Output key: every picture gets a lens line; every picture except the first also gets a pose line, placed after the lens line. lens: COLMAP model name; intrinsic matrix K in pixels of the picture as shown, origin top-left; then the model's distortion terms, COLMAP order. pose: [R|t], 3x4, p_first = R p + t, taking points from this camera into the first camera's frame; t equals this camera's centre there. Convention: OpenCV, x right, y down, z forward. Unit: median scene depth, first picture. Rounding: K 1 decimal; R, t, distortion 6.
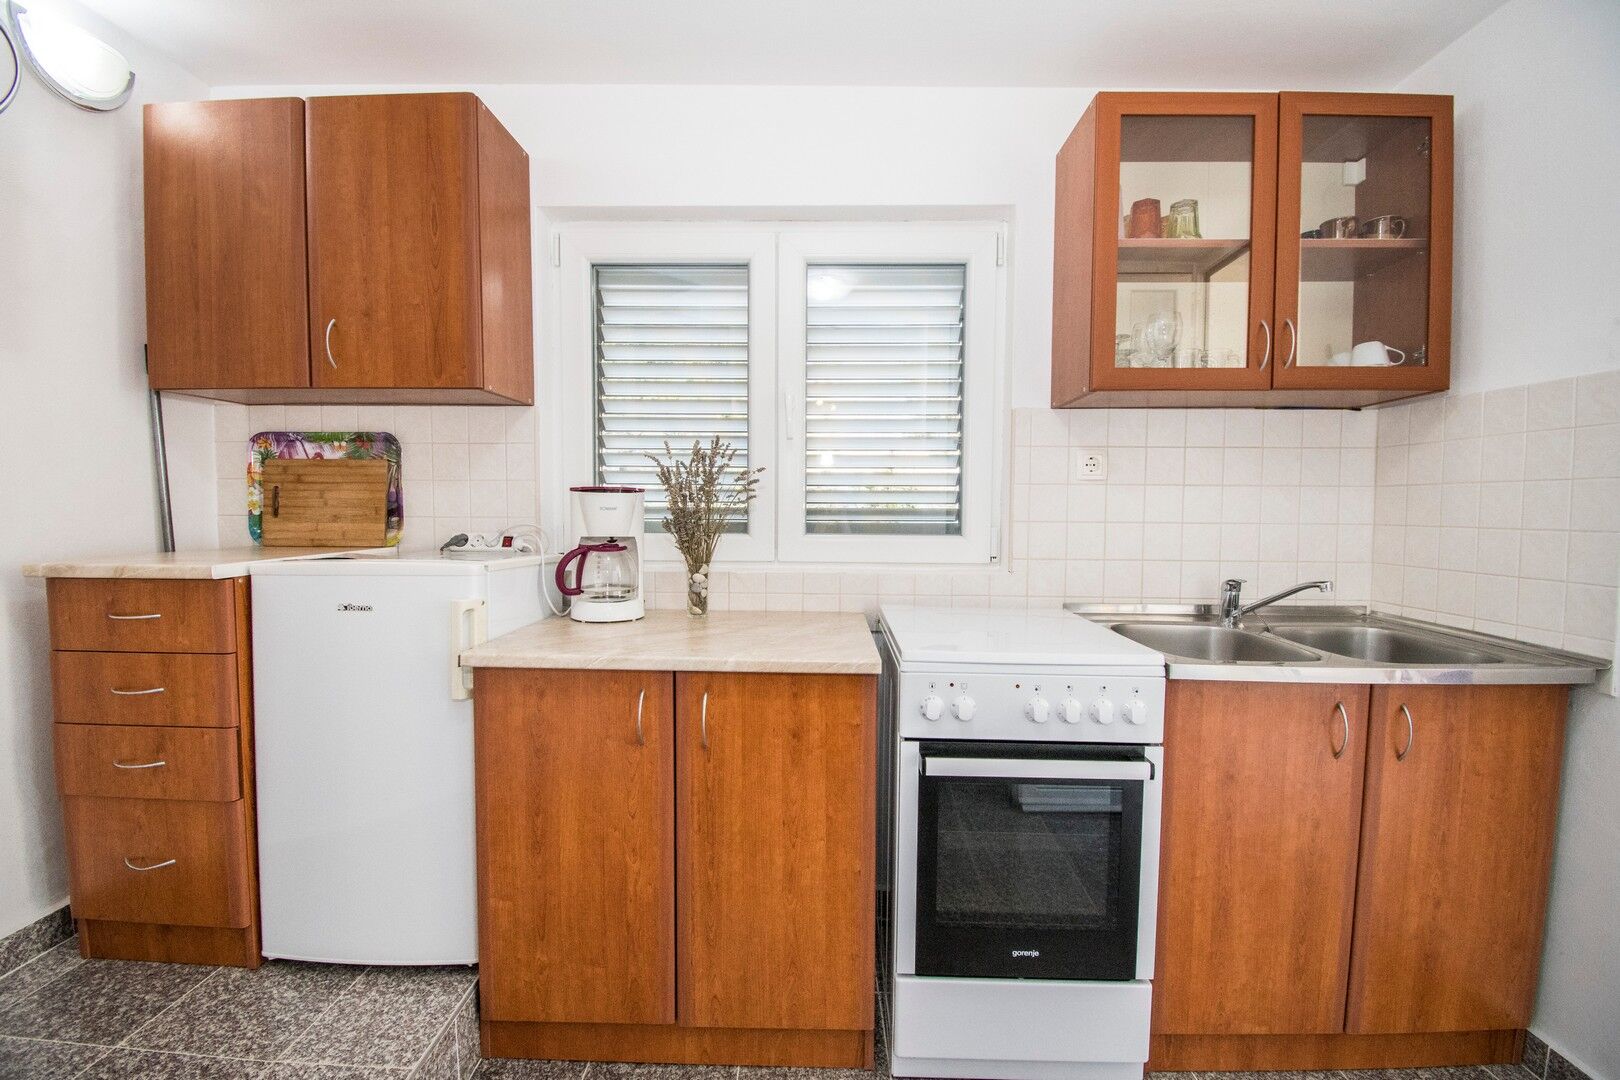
lens RADIAL K [[714.3, 0, 811.0], [0, 714.3, 537.6], [0, 0, 1]] dist [-0.003703, -0.009263]
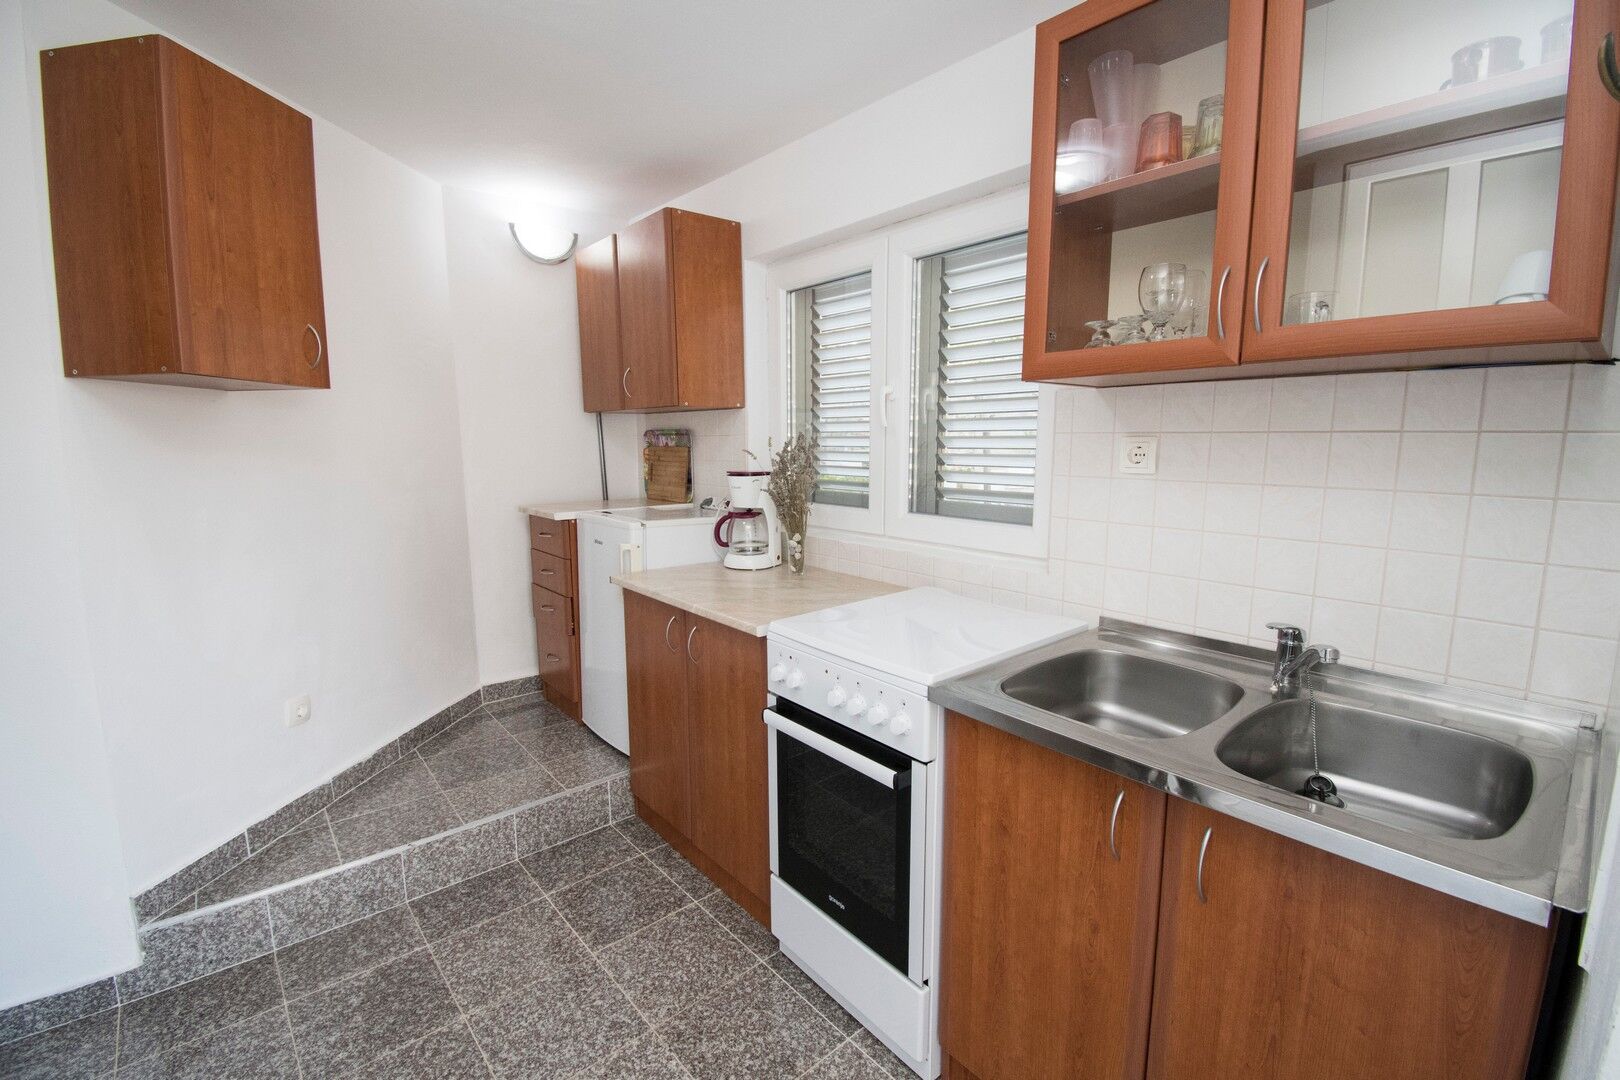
lens RADIAL K [[714.3, 0, 815.8], [0, 714.3, 540.6], [0, 0, 1]] dist [-0.003703, -0.009263]
pose [[0.660203, 0.099615, -0.744452, 0.907340], [-0.026953, 0.993670, 0.109061, -0.099496], [0.750604, -0.051937, 0.658708, 0.210692]]
